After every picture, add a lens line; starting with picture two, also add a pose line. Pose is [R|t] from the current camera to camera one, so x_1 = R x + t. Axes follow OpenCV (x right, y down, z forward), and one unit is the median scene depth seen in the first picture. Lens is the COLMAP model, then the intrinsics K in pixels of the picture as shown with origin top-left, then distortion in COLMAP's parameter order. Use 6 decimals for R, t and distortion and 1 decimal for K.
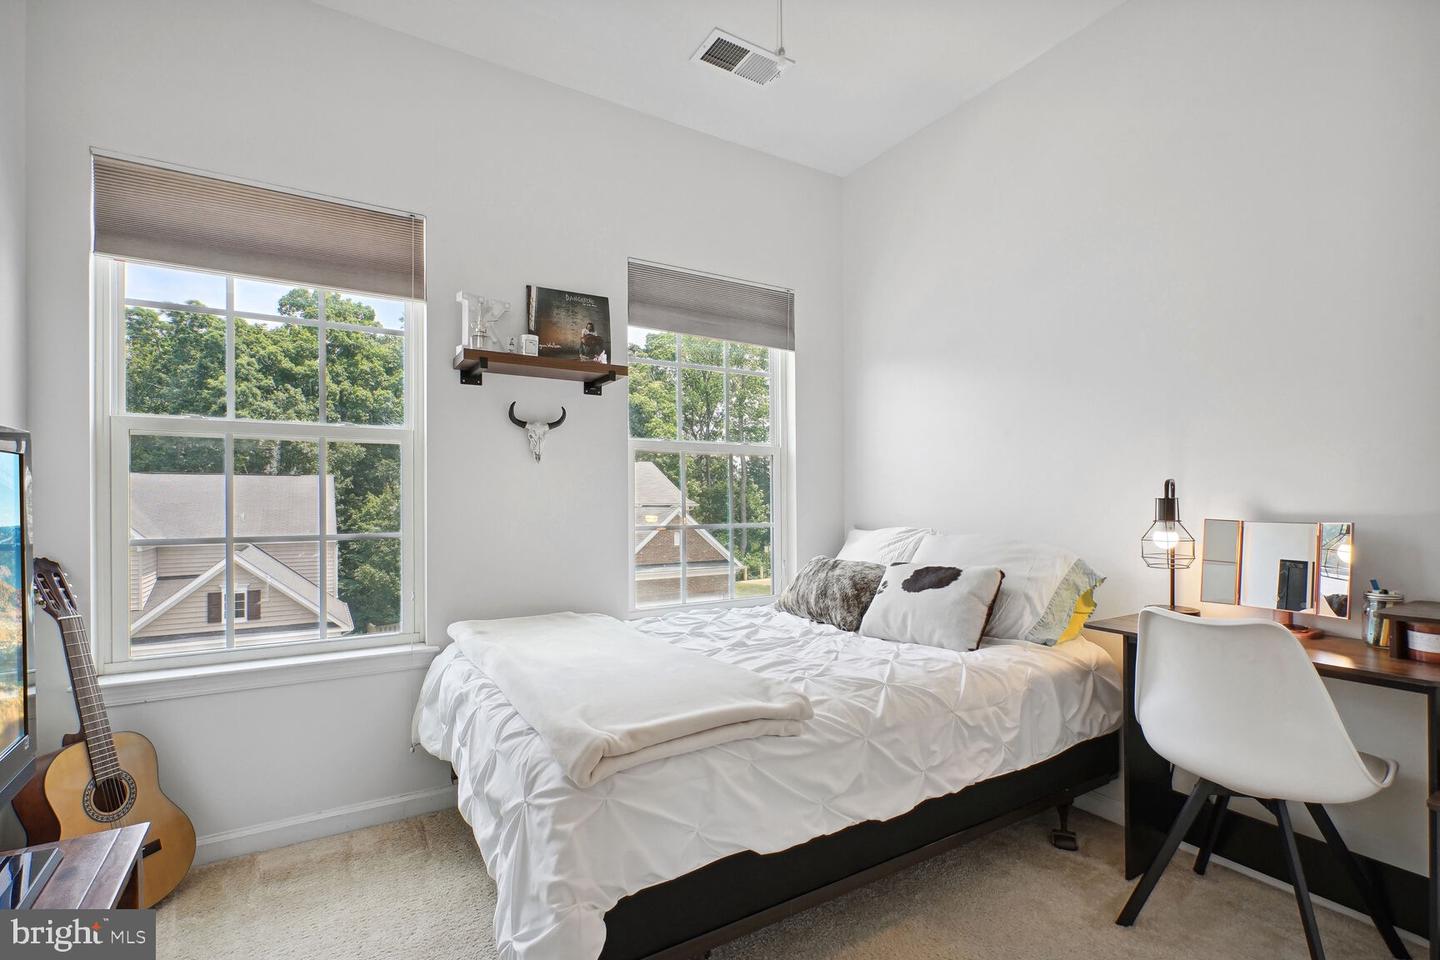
lens RADIAL K [[668.5, 0, 722.4], [0, 668.5, 496.4], [0, 0, 1]] dist [-0.010999, 0.000665]
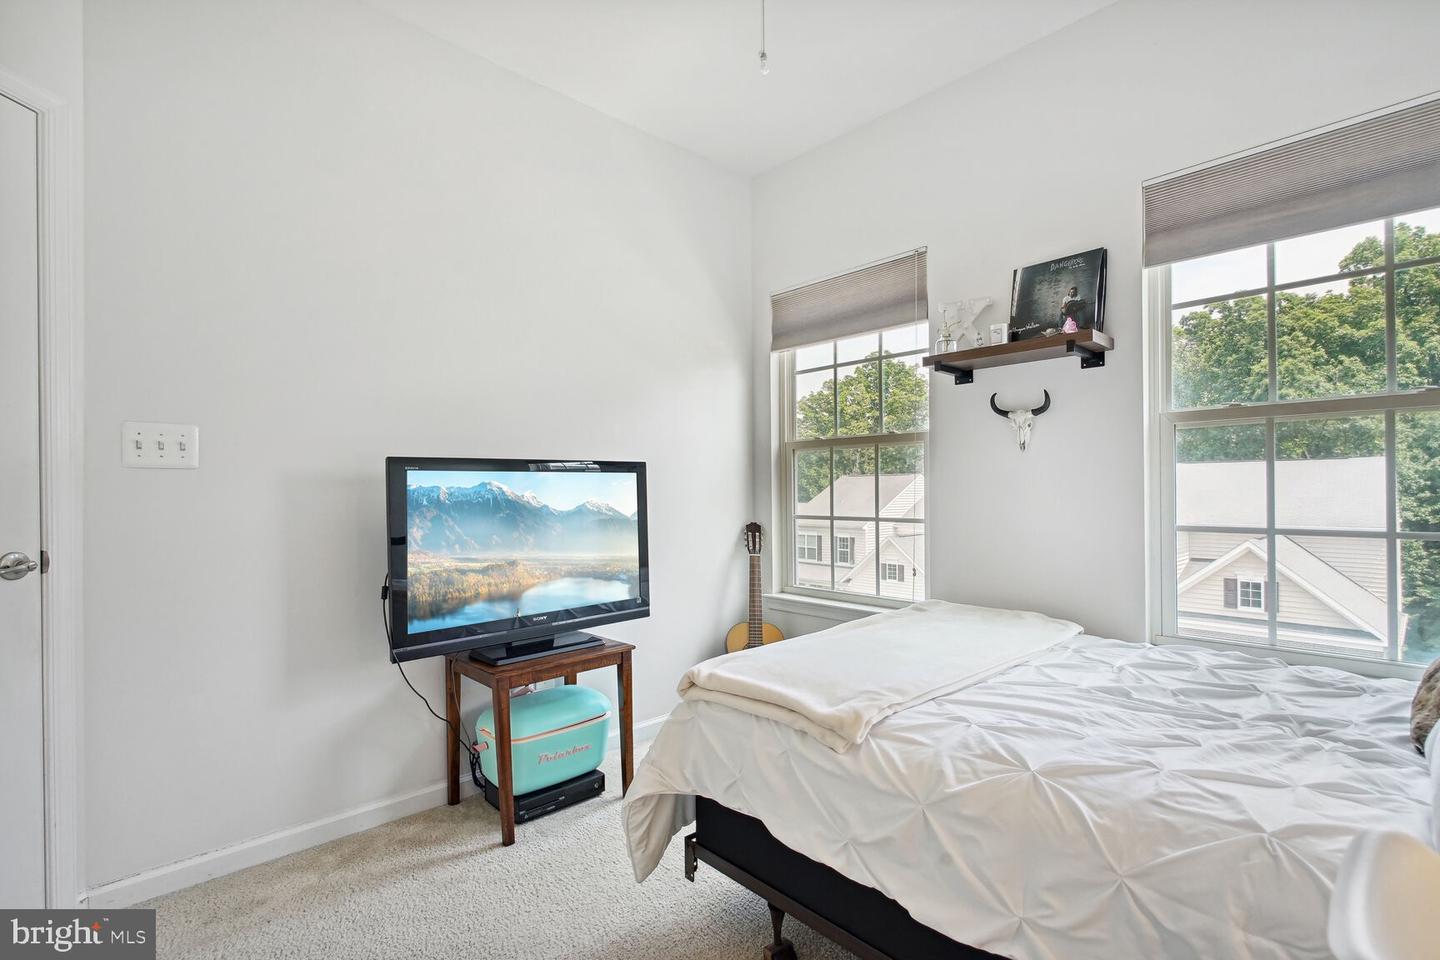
lens RADIAL K [[671.9, 0, 716.9], [0, 671.9, 486.9], [0, 0, 1]] dist [-0.072558, 0.039169]
pose [[0.168993, -0.006274, -0.985597, 0.568858], [0.012214, 0.999916, -0.004271, -0.001768], [0.985541, -0.011316, 0.169056, 0.398343]]
